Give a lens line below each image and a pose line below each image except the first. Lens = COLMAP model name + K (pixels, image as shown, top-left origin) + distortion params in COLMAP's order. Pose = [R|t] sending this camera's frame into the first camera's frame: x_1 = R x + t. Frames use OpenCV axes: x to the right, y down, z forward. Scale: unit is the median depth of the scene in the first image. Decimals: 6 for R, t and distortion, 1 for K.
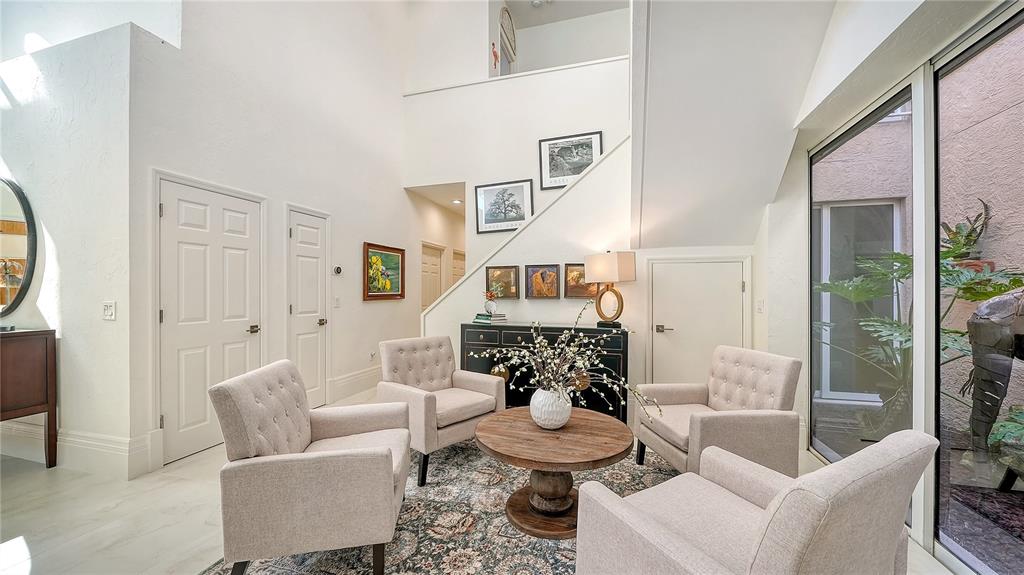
lens RADIAL K [[384.9, 0, 510.5], [0, 384.9, 292.1], [0, 0, 1]] dist [-0.000652, -0.000448]
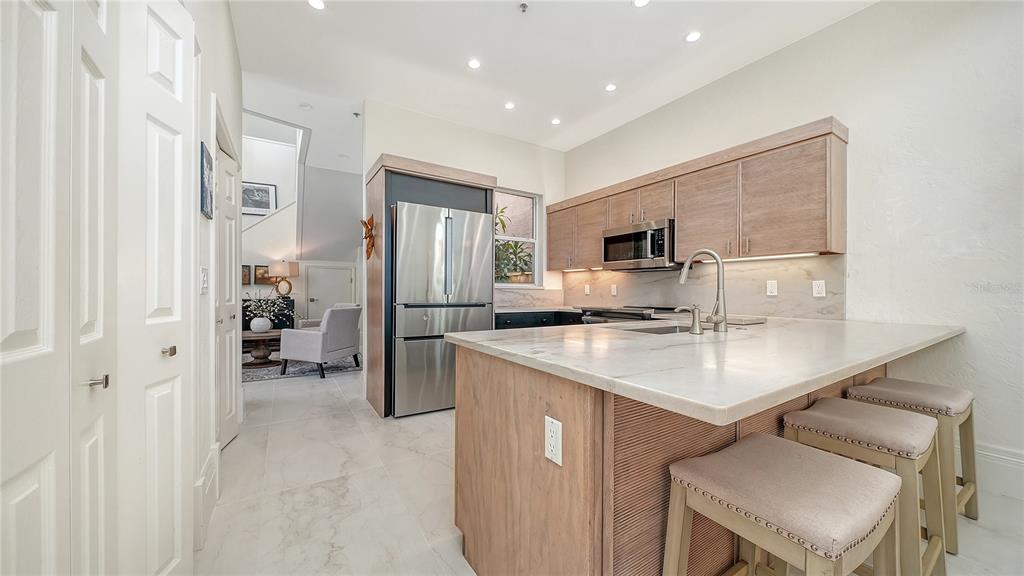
lens RADIAL K [[352.6, 0, 512.9], [0, 352.6, 290.2], [0, 0, 1]] dist [-0.001169, -0.000029]
pose [[0.651334, 0.004813, 0.758776, -0.334393], [-0.005845, 0.999982, -0.001326, 0.039298], [-0.758769, -0.003571, 0.651351, -1.023752]]
